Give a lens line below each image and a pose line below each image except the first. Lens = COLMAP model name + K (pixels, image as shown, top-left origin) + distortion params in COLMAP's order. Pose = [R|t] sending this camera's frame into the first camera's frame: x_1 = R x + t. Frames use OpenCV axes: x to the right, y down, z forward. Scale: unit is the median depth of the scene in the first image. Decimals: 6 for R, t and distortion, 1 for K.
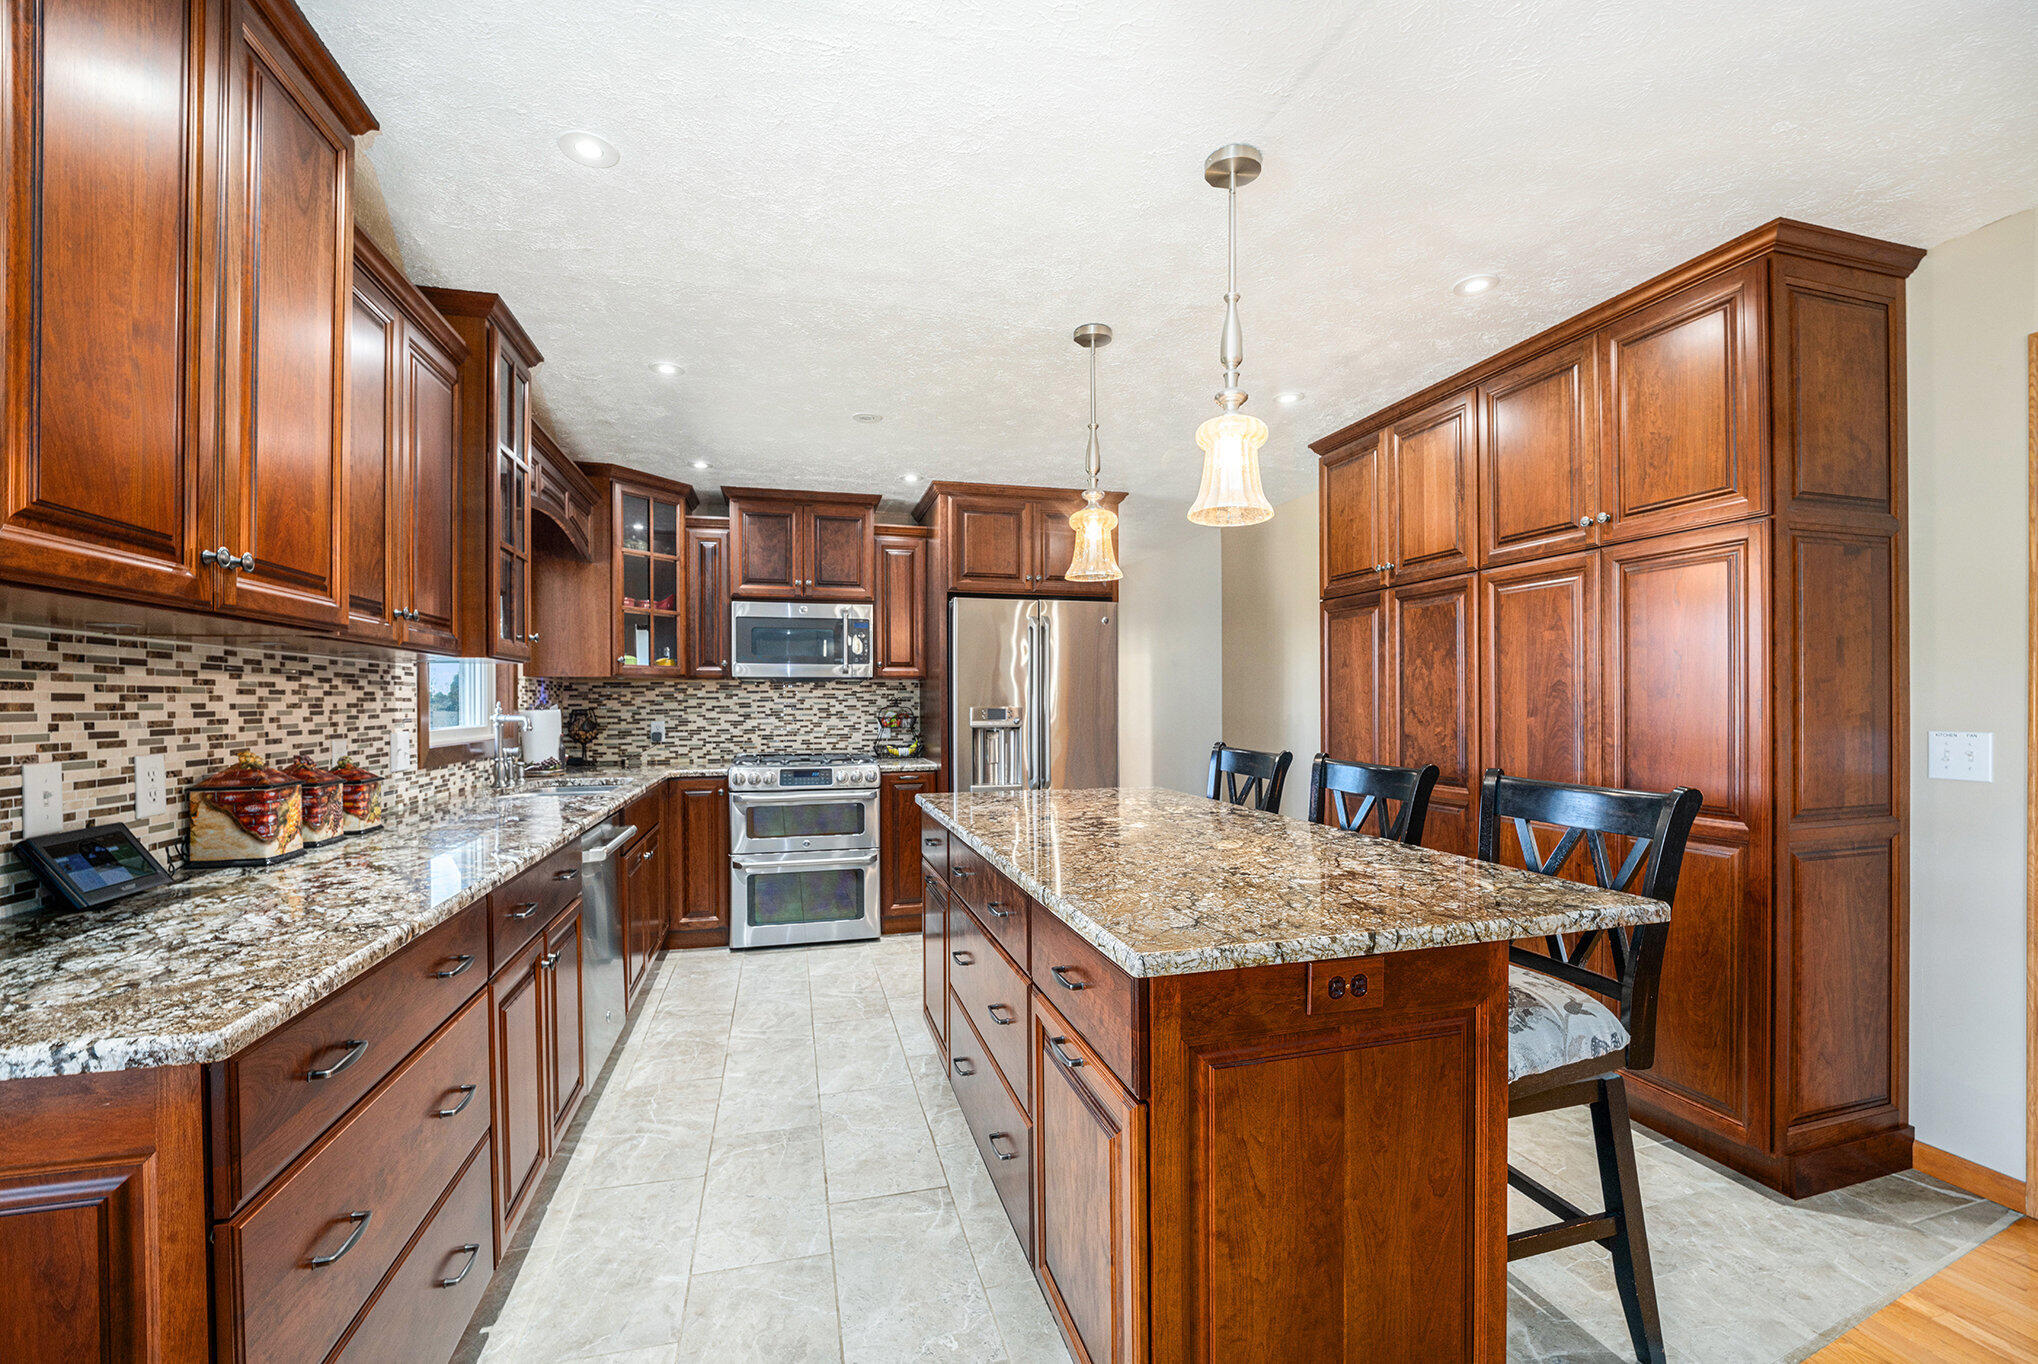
lens RADIAL K [[836.4, 0, 1005.2], [0, 836.4, 692.8], [0, 0, 1]] dist [-0.010683, -0.000053]
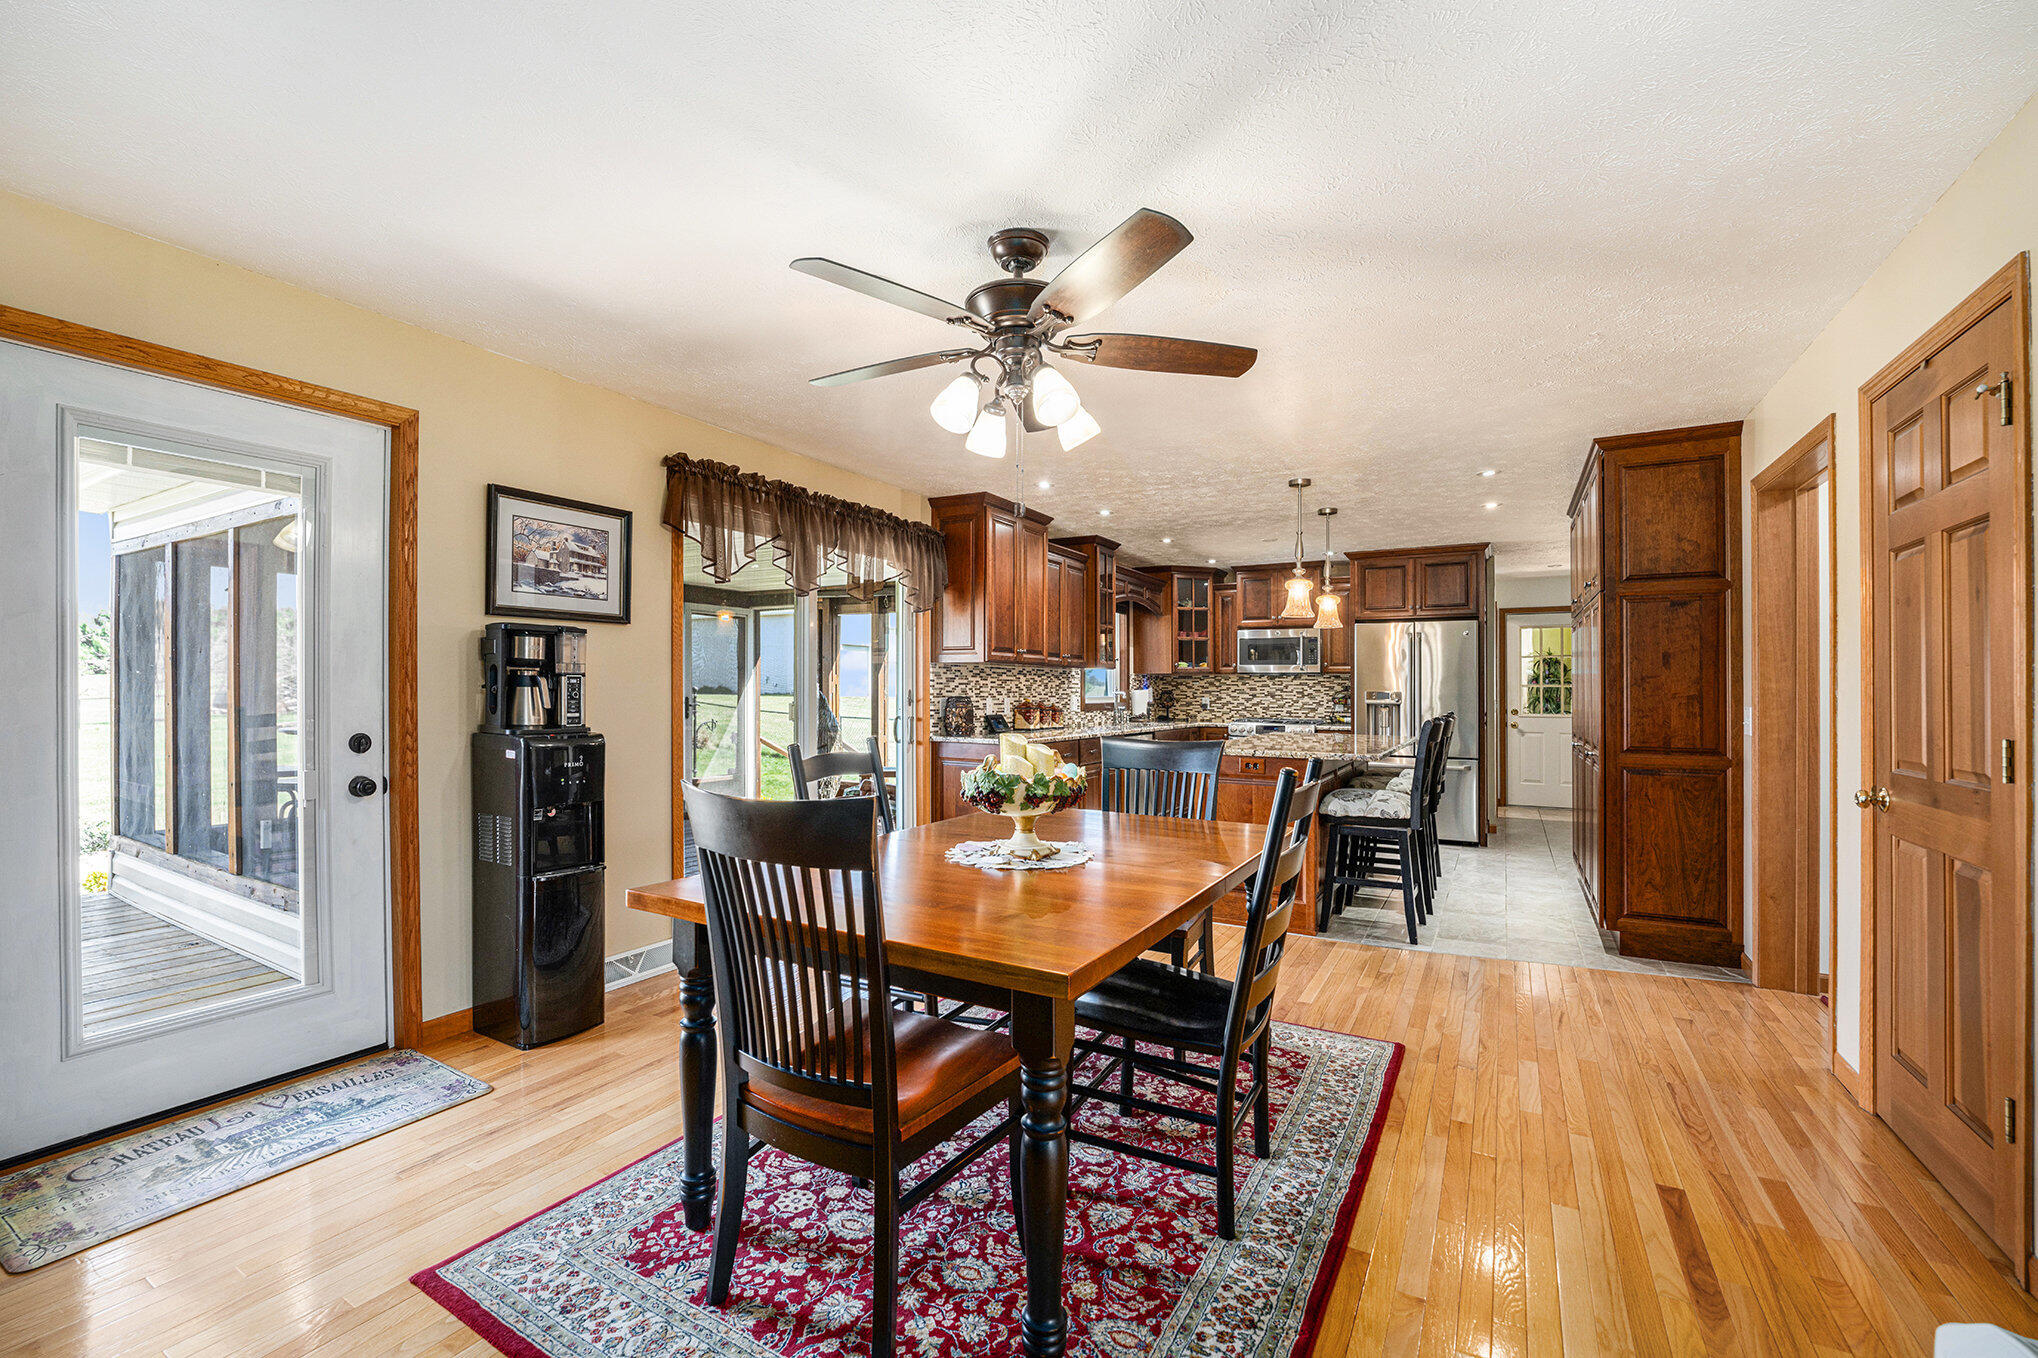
lens RADIAL K [[836.4, 0, 1005.2], [0, 836.4, 689.8], [0, 0, 1]] dist [-0.010683, -0.000053]
pose [[0.697463, 0.009642, -0.716556, 0.634553], [-0.002761, 0.999938, 0.010769, -0.000956], [0.716615, -0.005533, 0.697447, -0.625027]]
